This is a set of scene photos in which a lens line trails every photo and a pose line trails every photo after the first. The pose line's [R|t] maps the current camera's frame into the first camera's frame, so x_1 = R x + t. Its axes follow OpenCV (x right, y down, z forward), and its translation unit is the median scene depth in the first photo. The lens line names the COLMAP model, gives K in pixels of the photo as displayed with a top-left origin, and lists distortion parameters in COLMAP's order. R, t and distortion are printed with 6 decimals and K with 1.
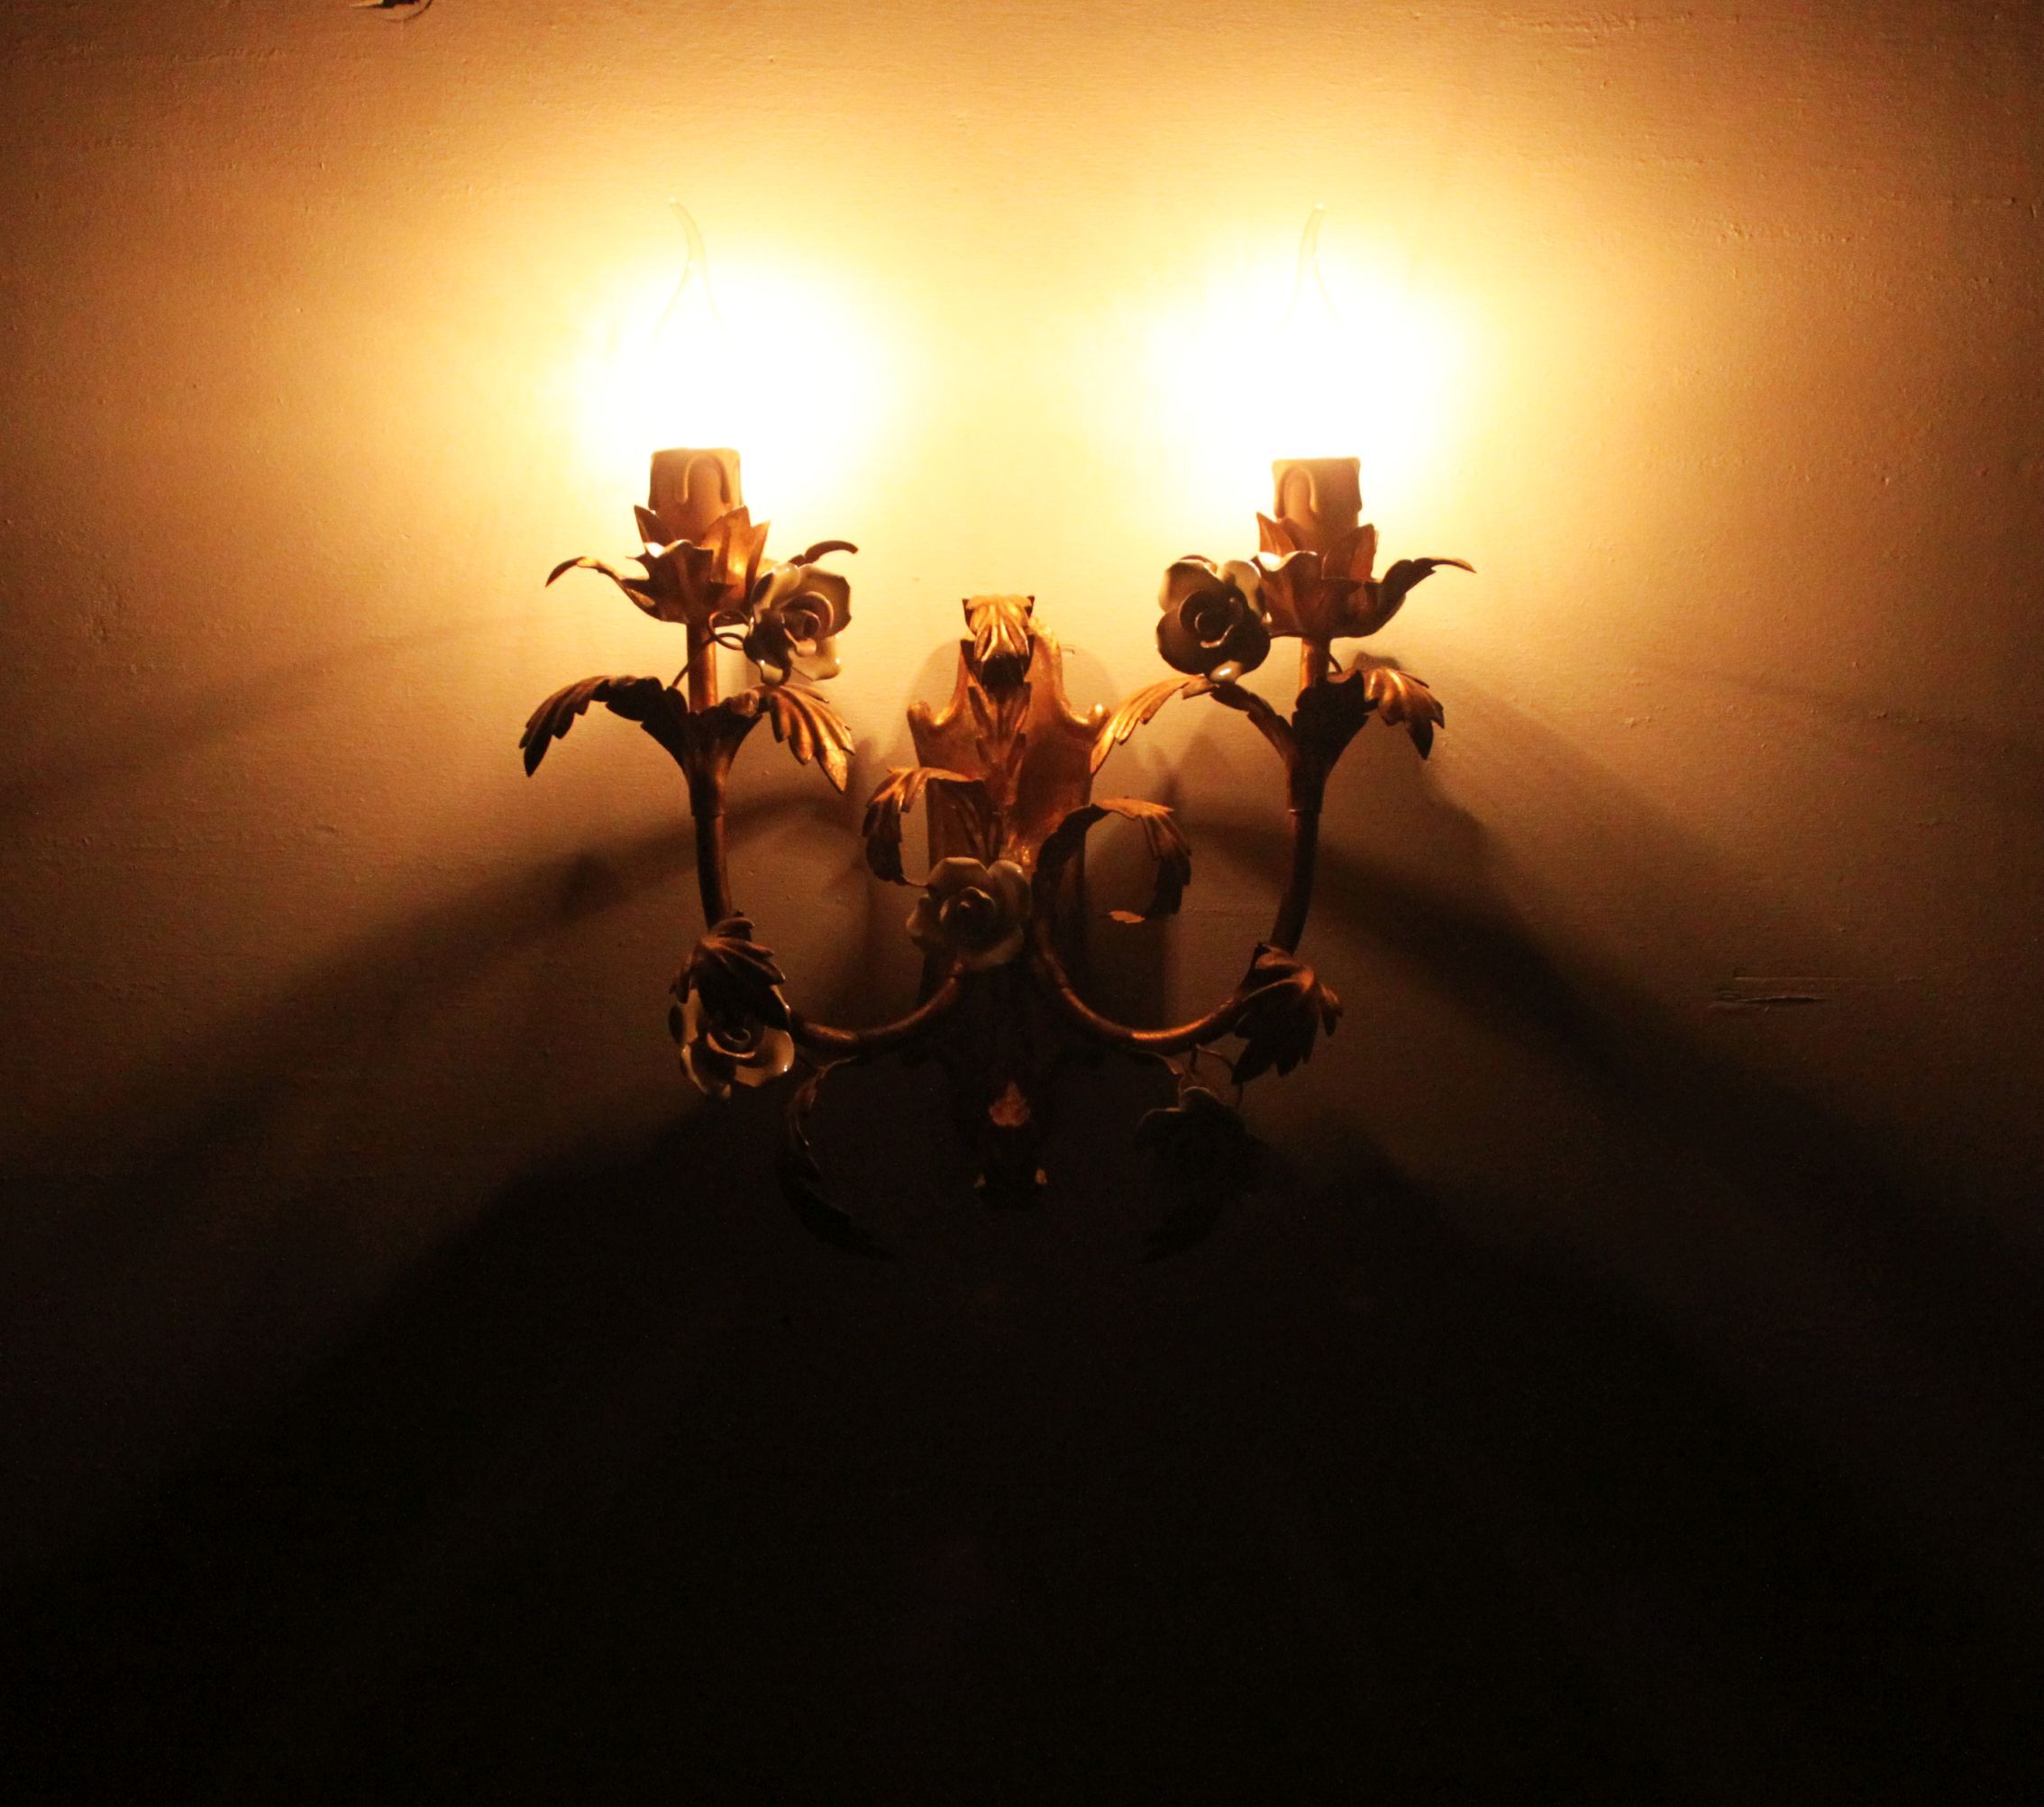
lens RADIAL K [[2627.2, 0, 1022.0], [0, 2627.2, 903.5], [0, 0, 1]] dist [-0.002417, 0.012937]
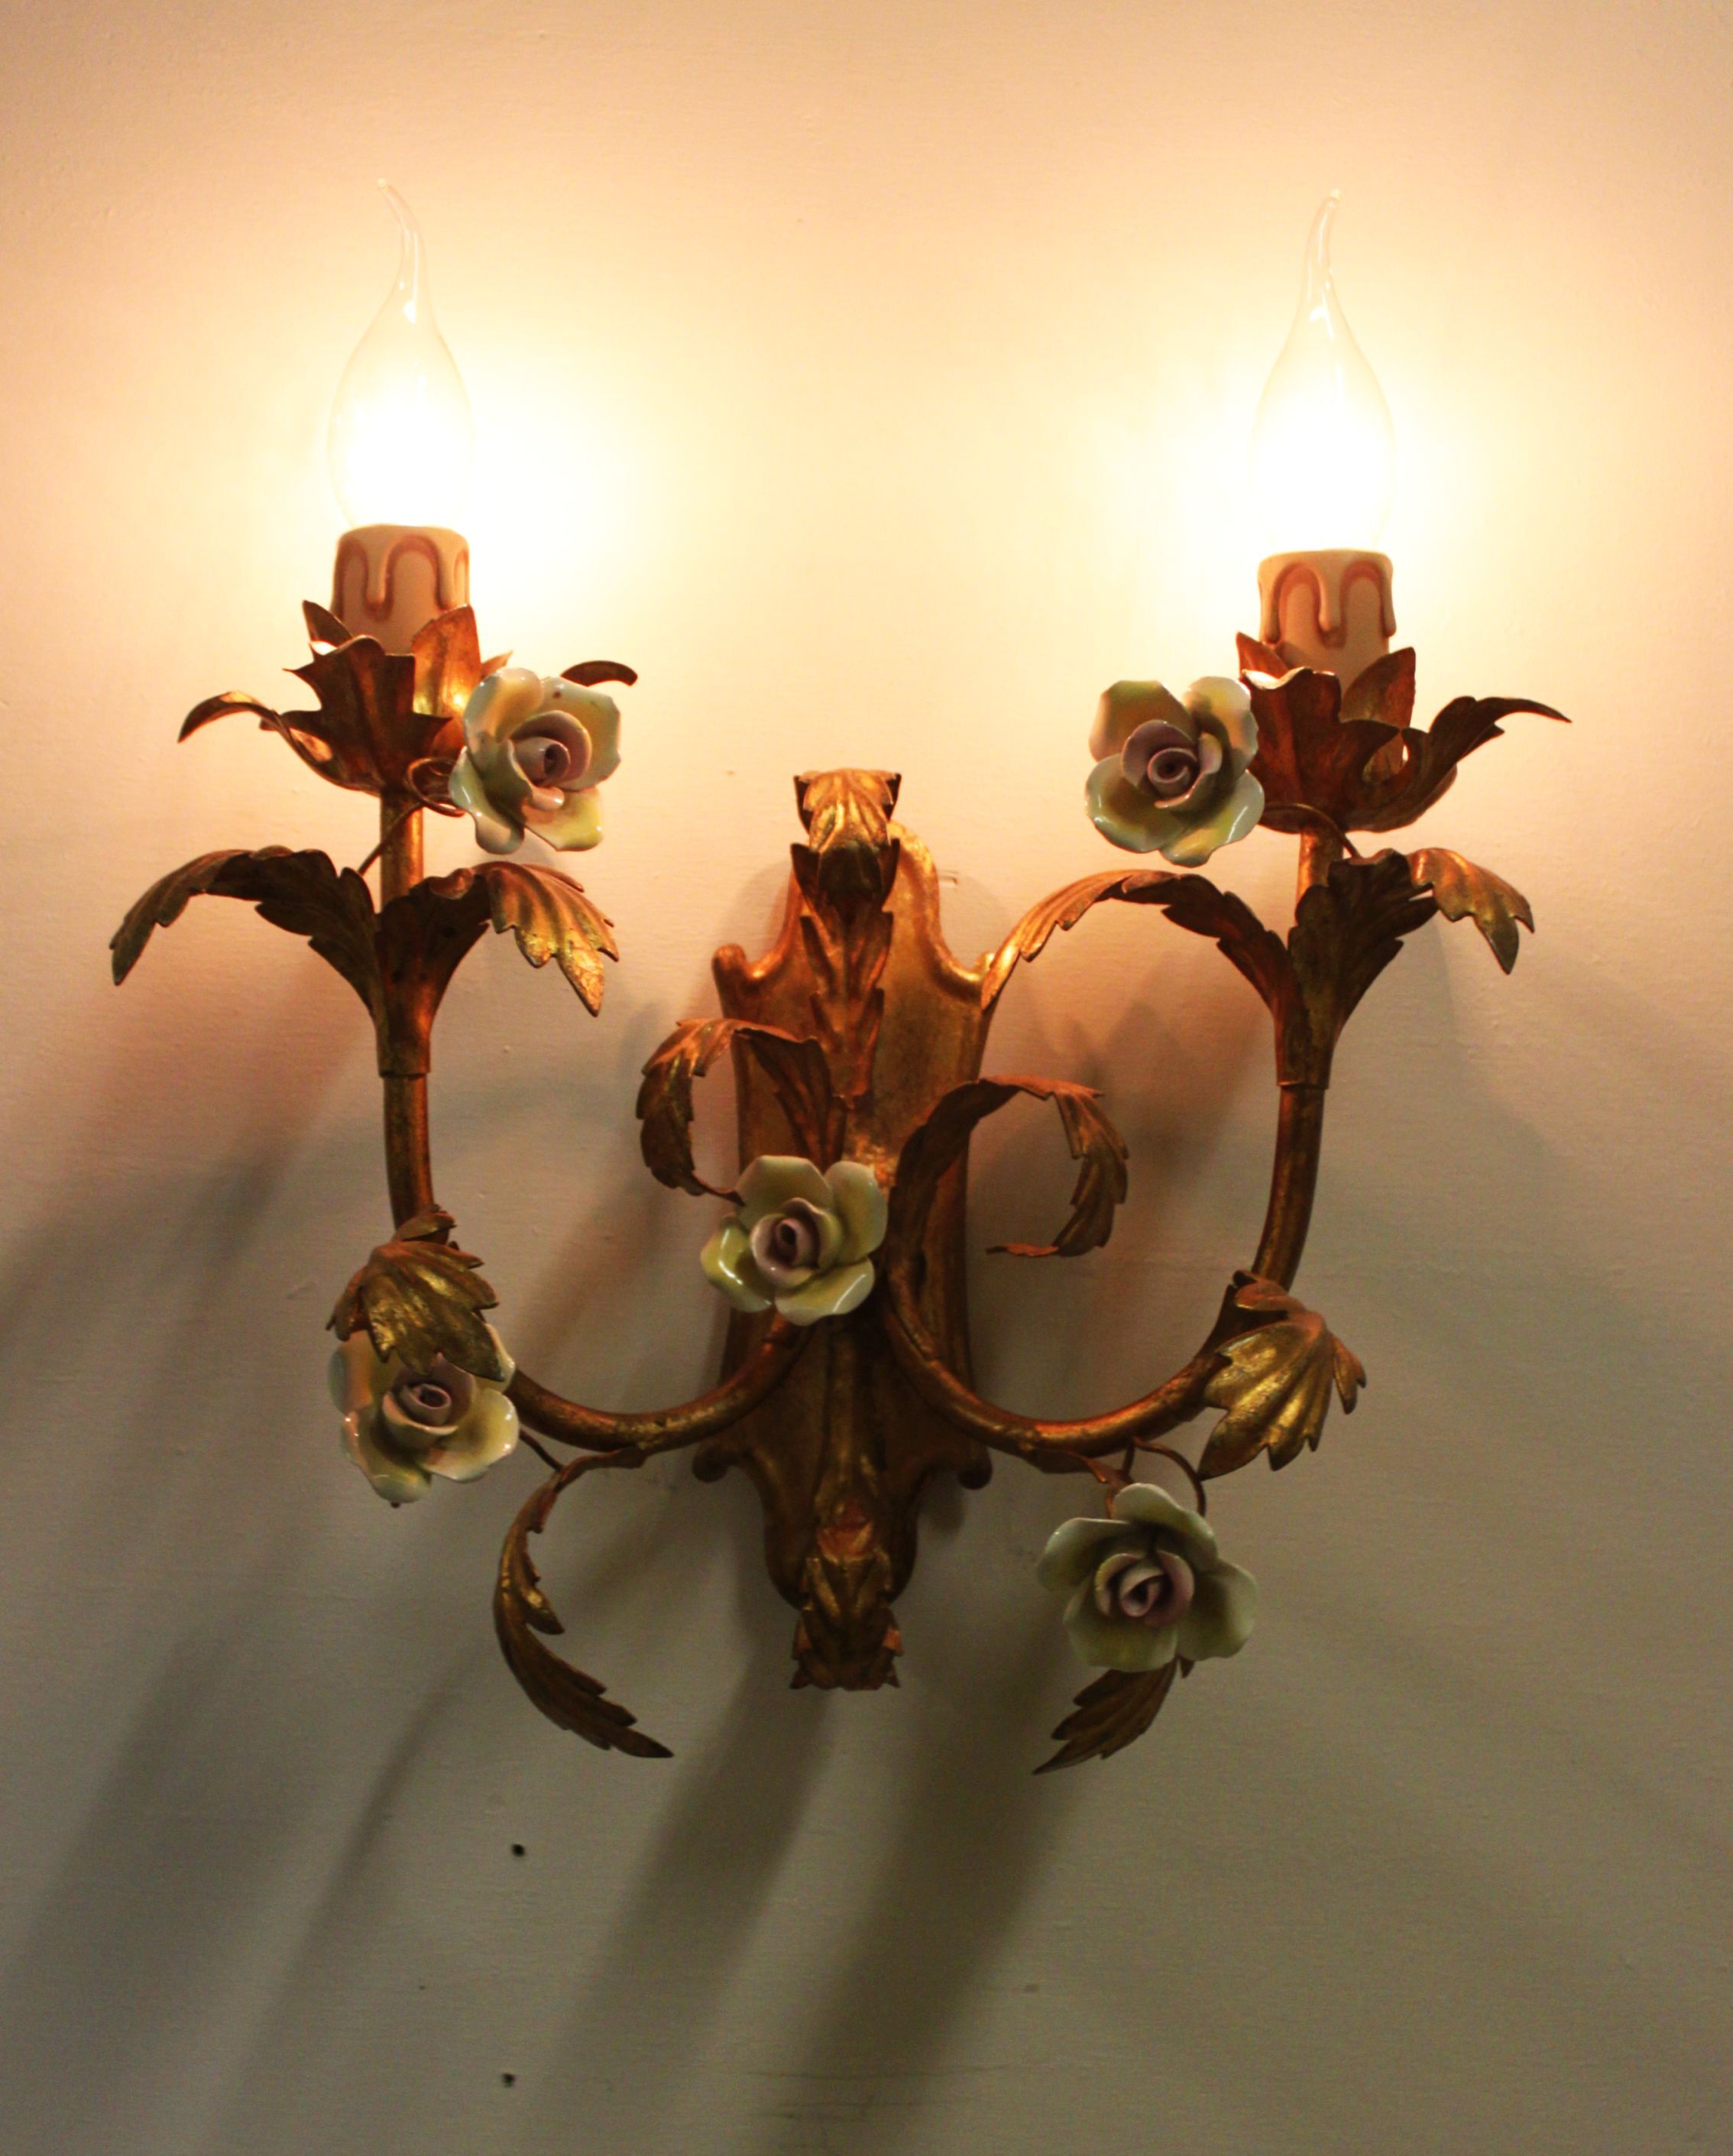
lens RADIAL K [[3344.6, 0, 821.9], [0, 3344.6, 1078.3], [0, 0, 1]] dist [0.012978, -0.048426]
pose [[0.999623, 0.020307, -0.018470, 0.002080], [-0.021695, 0.996690, -0.078348, 0.031592], [0.016818, 0.078719, 0.996755, 0.159239]]
